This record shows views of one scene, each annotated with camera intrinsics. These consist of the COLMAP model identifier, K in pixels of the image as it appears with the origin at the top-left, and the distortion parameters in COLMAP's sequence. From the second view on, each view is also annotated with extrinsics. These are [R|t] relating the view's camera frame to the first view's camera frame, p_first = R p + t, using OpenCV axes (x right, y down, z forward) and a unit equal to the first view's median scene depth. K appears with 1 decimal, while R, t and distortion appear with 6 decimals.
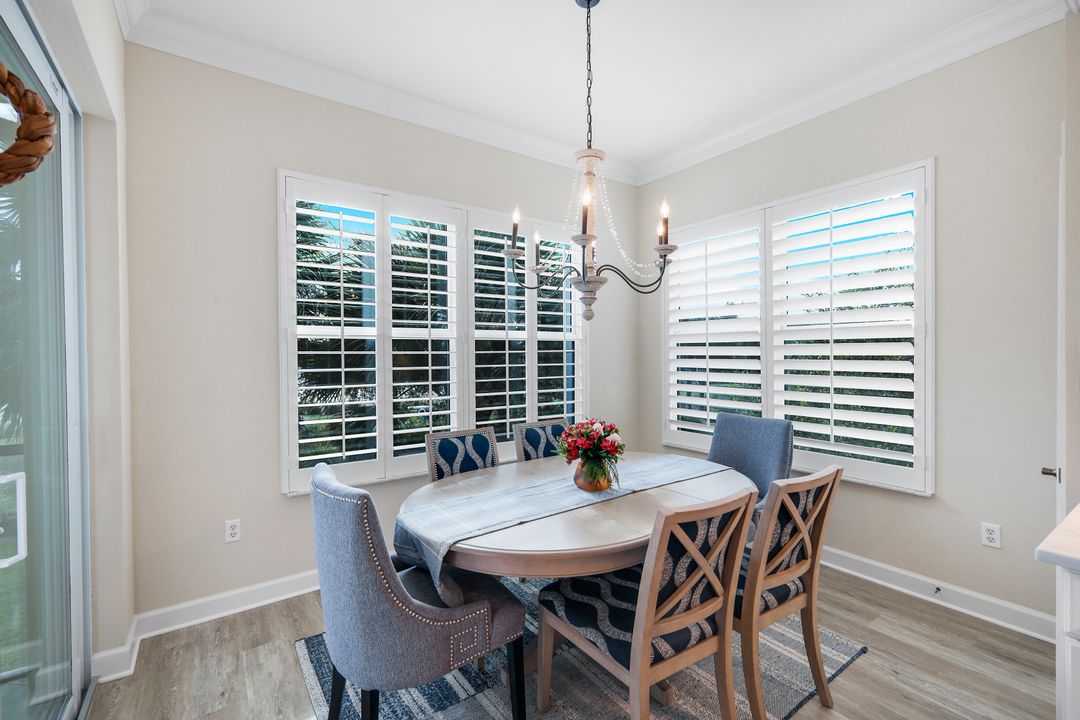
lens RADIAL K [[473.2, 0, 549.2], [0, 473.2, 357.6], [0, 0, 1]] dist [0.002529, -0.001219]
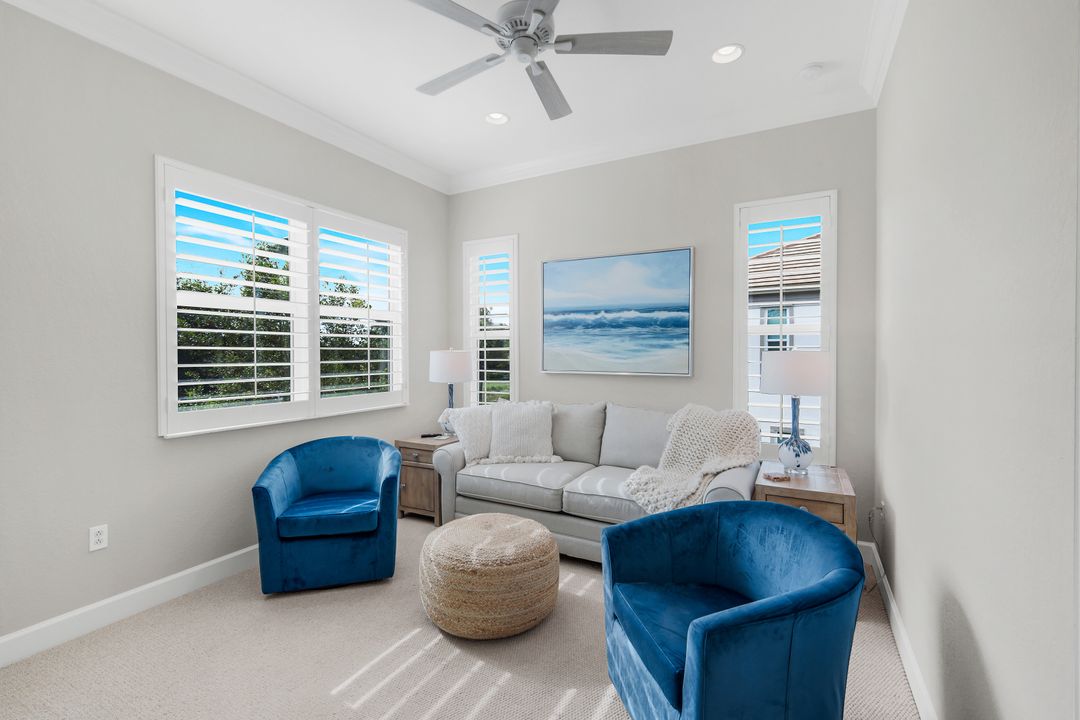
lens RADIAL K [[473.2, 0, 547.4], [0, 473.2, 354.3], [0, 0, 1]] dist [0.002529, -0.001219]
pose [[0.895764, 0.006777, 0.444477, -0.295768], [-0.005580, 0.999976, -0.004000, 0.005218], [-0.444494, 0.001103, 0.895781, -0.221678]]
